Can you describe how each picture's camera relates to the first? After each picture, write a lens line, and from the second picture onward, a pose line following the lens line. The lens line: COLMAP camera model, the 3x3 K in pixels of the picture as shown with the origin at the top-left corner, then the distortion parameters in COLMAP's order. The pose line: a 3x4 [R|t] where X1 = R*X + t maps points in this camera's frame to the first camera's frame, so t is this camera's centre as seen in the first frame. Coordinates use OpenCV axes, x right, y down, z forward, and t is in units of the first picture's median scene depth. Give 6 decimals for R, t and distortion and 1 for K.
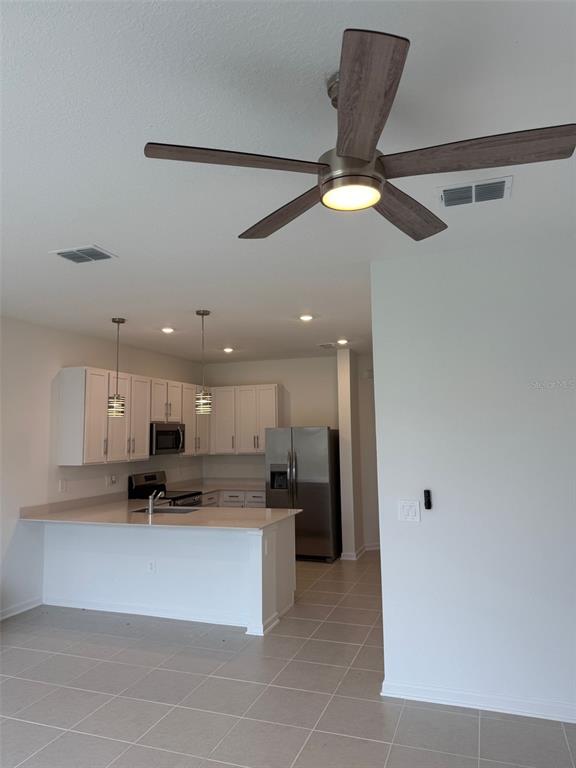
lens RADIAL K [[541.5, 0, 276.5], [0, 541.5, 383.3], [0, 0, 1]] dist [0.053758, -0.012124]
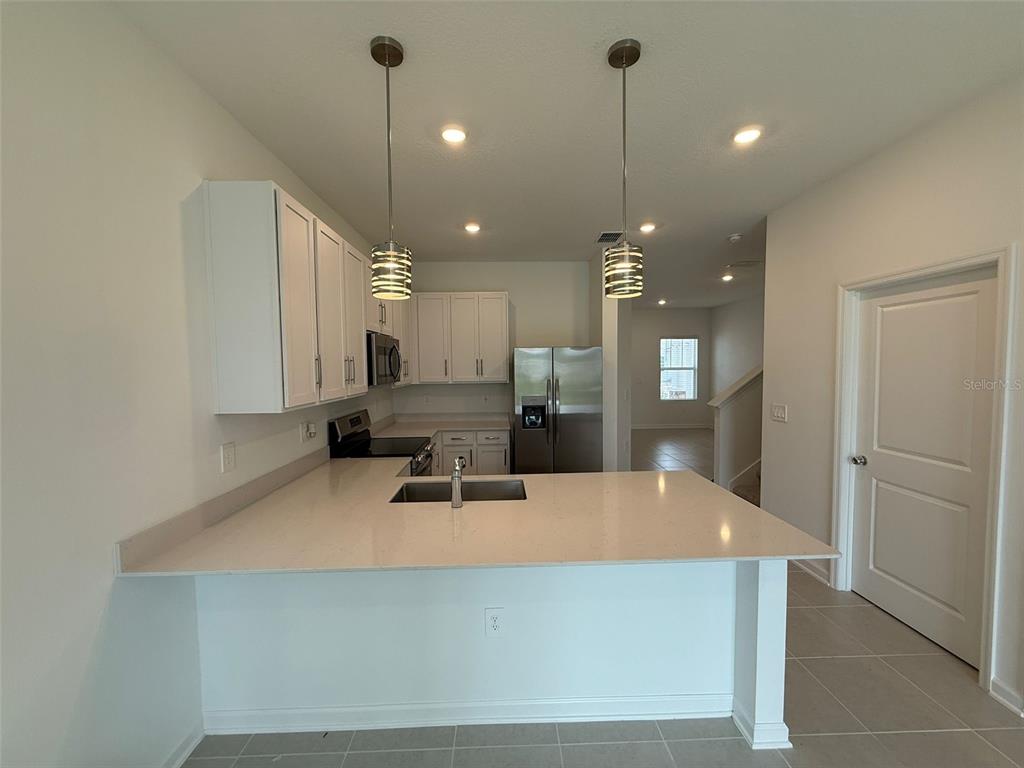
lens RADIAL K [[412.6, 0, 508.5], [0, 412.6, 383.9], [0, 0, 1]] dist [-0.000399, 0.000238]
pose [[0.928780, -0.014822, 0.370336, -0.243791], [-0.035357, 0.991100, 0.128341, 0.061829], [-0.368942, -0.132295, 0.919989, 0.496095]]
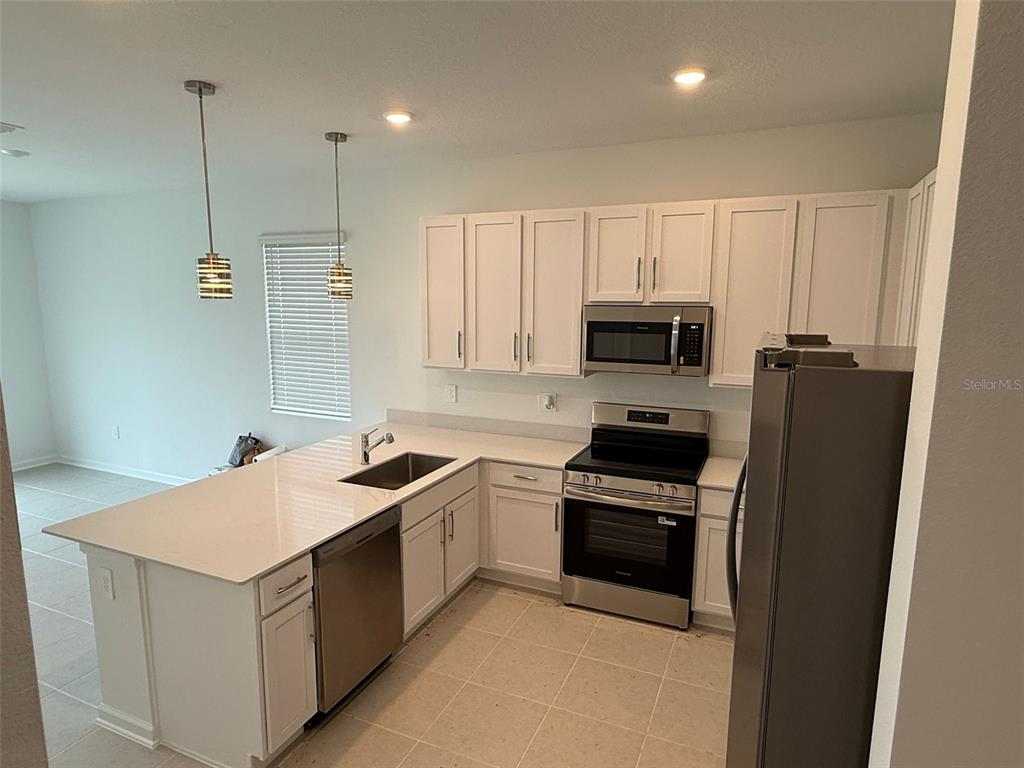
lens RADIAL K [[587.7, 0, 502.2], [0, 587.7, 387.0], [0, 0, 1]] dist [-0.003994, 0.002003]
pose [[-0.061184, 0.163146, -0.984703, 0.290668], [0.091392, 0.983323, 0.157239, 0.052657], [0.993934, -0.080373, -0.075074, 0.913277]]
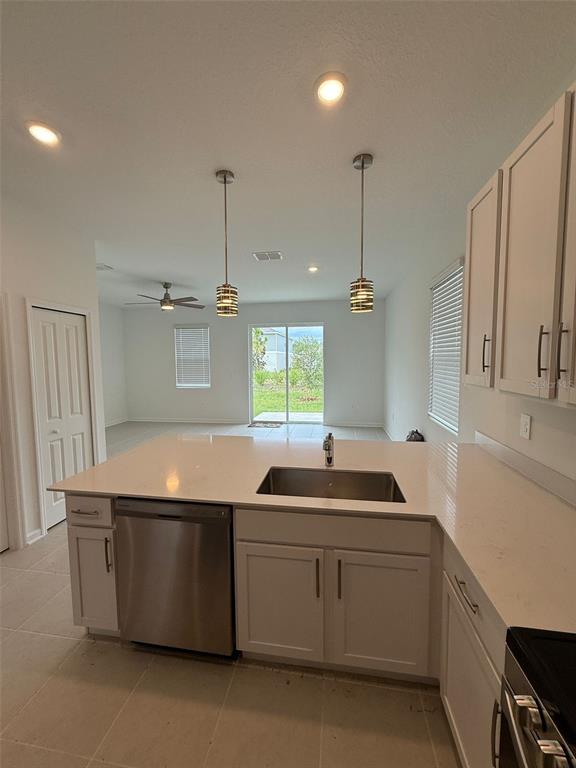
lens RADIAL K [[309.5, 0, 289.4], [0, 309.5, 382.6], [0, 0, 1]] dist [-0.000399, 0.000238]
pose [[-0.978159, 0.038994, -0.204167, -0.090920], [0.042567, 0.999007, -0.013136, 0.113803], [0.203452, -0.021540, -0.978848, 1.010673]]
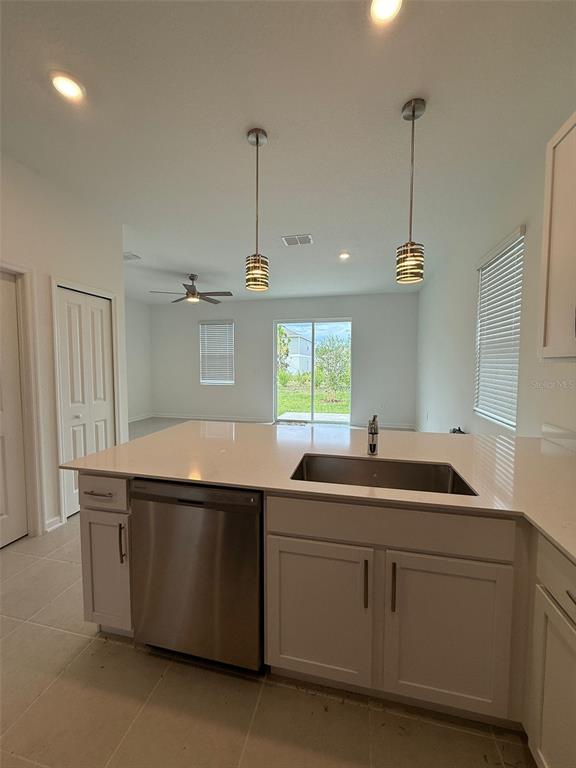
lens RADIAL K [[309.5, 0, 288.7], [0, 309.5, 382.8], [0, 0, 1]] dist [-0.000399, 0.000238]
pose [[-0.990806, 0.021830, -0.133520, -0.085039], [0.026107, 0.999198, -0.030366, 0.135177], [0.132750, -0.033572, -0.990581, 0.977017]]
